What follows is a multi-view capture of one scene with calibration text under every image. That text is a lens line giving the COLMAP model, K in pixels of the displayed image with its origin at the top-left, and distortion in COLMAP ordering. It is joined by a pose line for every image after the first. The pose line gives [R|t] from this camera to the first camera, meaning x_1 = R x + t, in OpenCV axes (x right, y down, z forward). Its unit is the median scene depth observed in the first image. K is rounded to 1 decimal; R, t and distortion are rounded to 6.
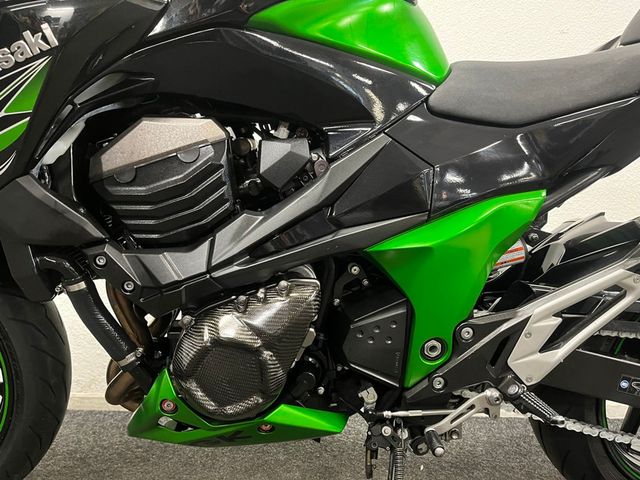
lens RADIAL K [[486.9, 0, 320.9], [0, 486.9, 237.3], [0, 0, 1]] dist [0.003920, -0.011063]
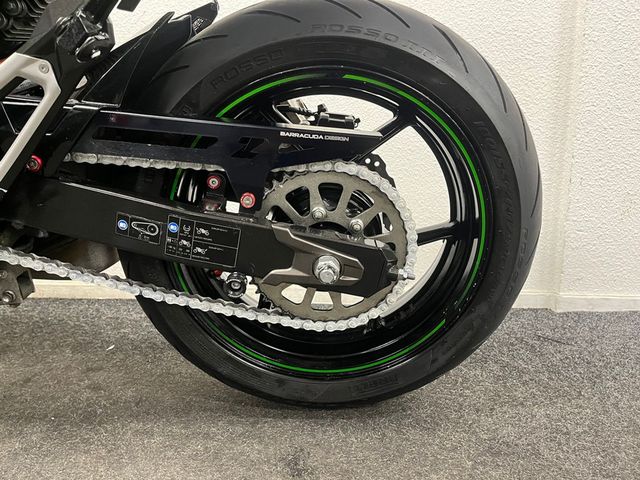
lens RADIAL K [[486.9, 0, 320.9], [0, 486.9, 237.3], [0, 0, 1]] dist [0.003920, -0.011063]
pose [[0.996779, -0.012807, -0.079166, 1.132304], [0.024389, 0.988818, 0.147121, 0.243655], [0.076397, -0.148578, 0.985945, 0.291417]]
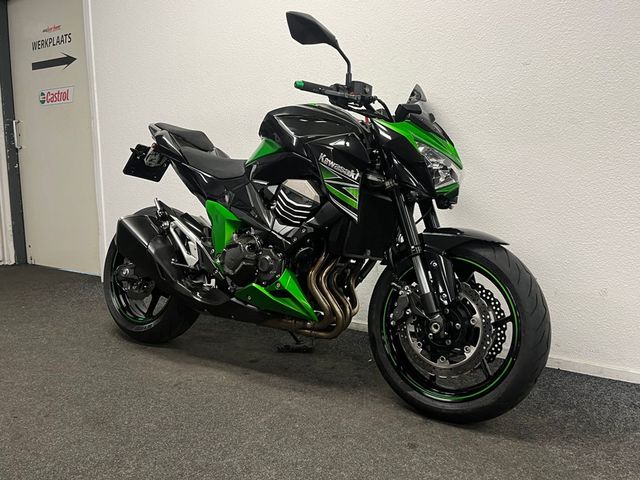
lens RADIAL K [[568.7, 0, 318.0], [0, 568.7, 241.2], [0, 0, 1]] dist [0.010029, 0.007603]
pose [[0.789482, 0.039312, -0.612513, 2.211044], [0.024966, 0.995064, 0.096043, -0.279724], [0.613266, -0.091116, 0.784604, -1.175749]]
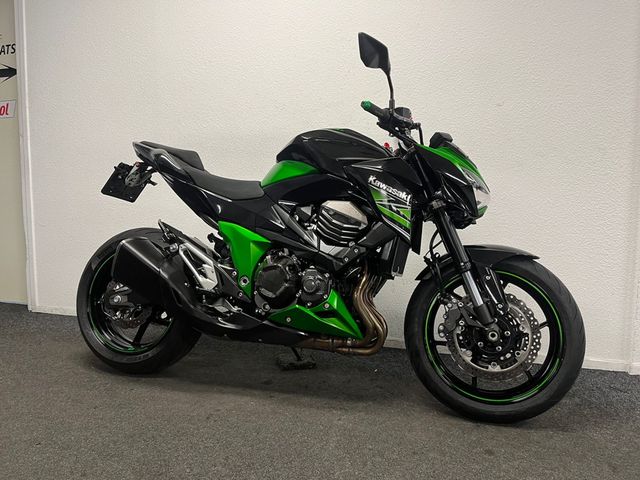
lens RADIAL K [[486.9, 0, 320.9], [0, 486.9, 237.3], [0, 0, 1]] dist [0.003920, -0.011063]
pose [[0.938140, 0.002457, -0.346246, 1.113873], [0.022029, 0.997525, 0.066766, -0.297586], [0.345554, -0.070264, 0.935765, -1.354593]]
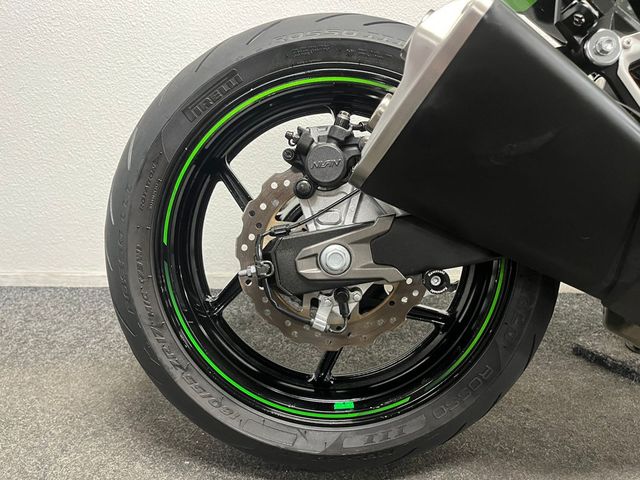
lens RADIAL K [[486.9, 0, 320.9], [0, 486.9, 237.3], [0, 0, 1]] dist [0.003920, -0.011063]
pose [[0.997843, -0.010177, -0.064849, -1.049248], [0.025965, 0.968531, 0.247536, 0.014749], [0.060289, -0.248686, 0.966706, 0.195860]]
